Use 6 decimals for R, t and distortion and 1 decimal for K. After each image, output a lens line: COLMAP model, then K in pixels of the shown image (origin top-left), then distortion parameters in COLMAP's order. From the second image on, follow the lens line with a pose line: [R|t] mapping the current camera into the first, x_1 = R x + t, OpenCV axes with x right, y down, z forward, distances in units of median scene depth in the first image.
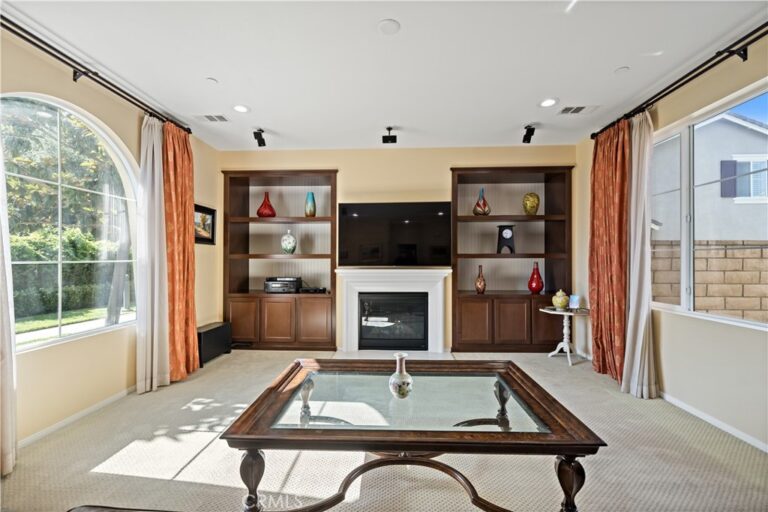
lens RADIAL K [[323.2, 0, 384.0], [0, 323.2, 256.0], [0, 0, 1]] dist [0.009105, -0.000098]
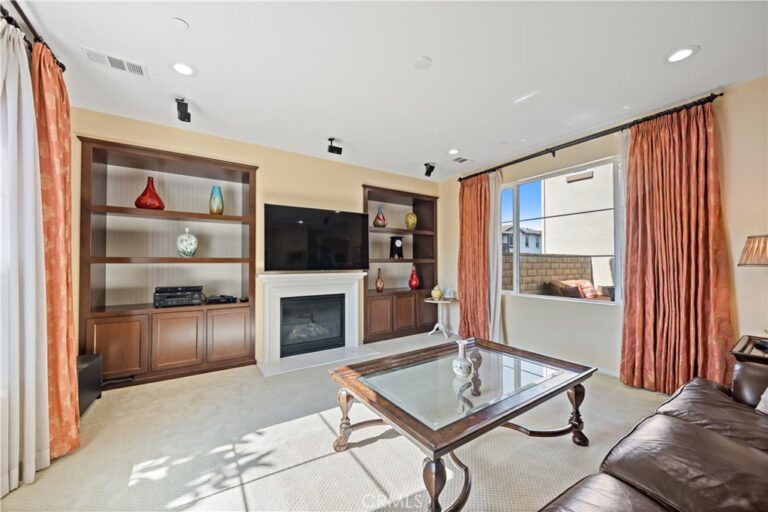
lens RADIAL K [[288.4, 0, 383.9], [0, 288.4, 258.7], [0, 0, 1]] dist [0.001167, 0.000143]
pose [[0.808904, 0.007212, 0.587897, -0.342057], [-0.002182, 0.999955, -0.009265, 0.002294], [-0.587937, 0.006212, 0.808883, 0.124772]]
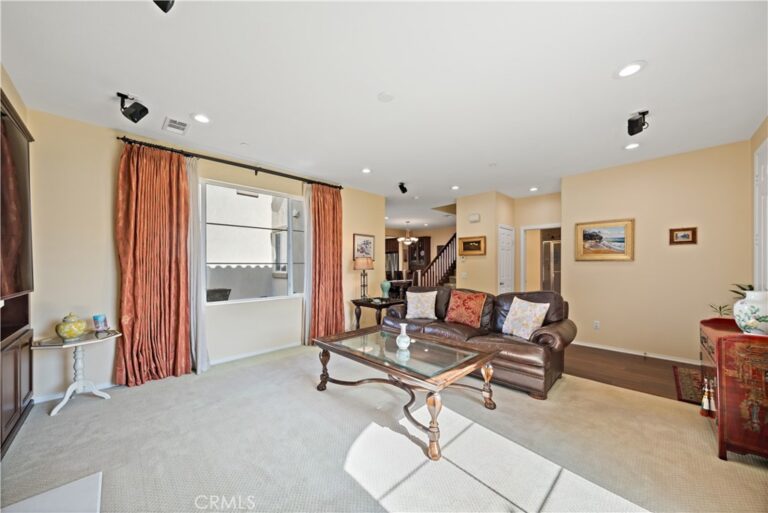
lens RADIAL K [[277.8, 0, 380.8], [0, 277.8, 264.8], [0, 0, 1]] dist [-0.000576, -0.000098]
pose [[-0.723918, 0.006665, 0.689854, -0.370712], [0.000976, 0.999962, -0.008638, -0.001785], [-0.689886, -0.005580, -0.723897, 0.910639]]
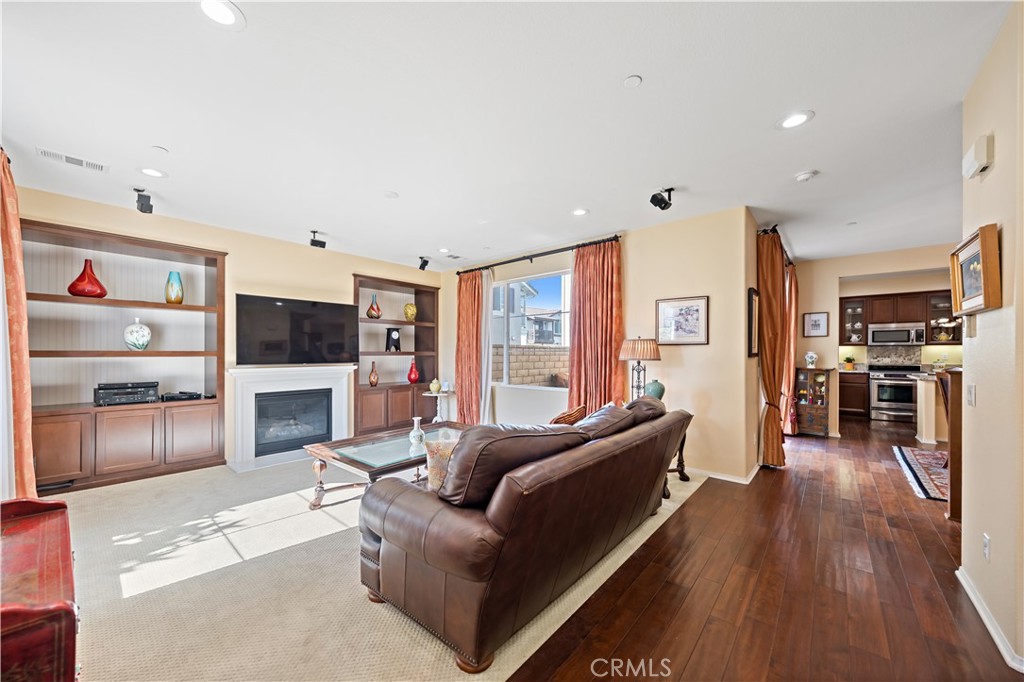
lens RADIAL K [[370.4, 0, 507.8], [0, 370.4, 352.0], [0, 0, 1]] dist [-0.000576, -0.000098]
pose [[0.623974, 0.003395, 0.781438, -0.455936], [-0.006464, 0.999979, 0.000817, -0.009961], [-0.781418, -0.005561, 0.623983, -0.201233]]
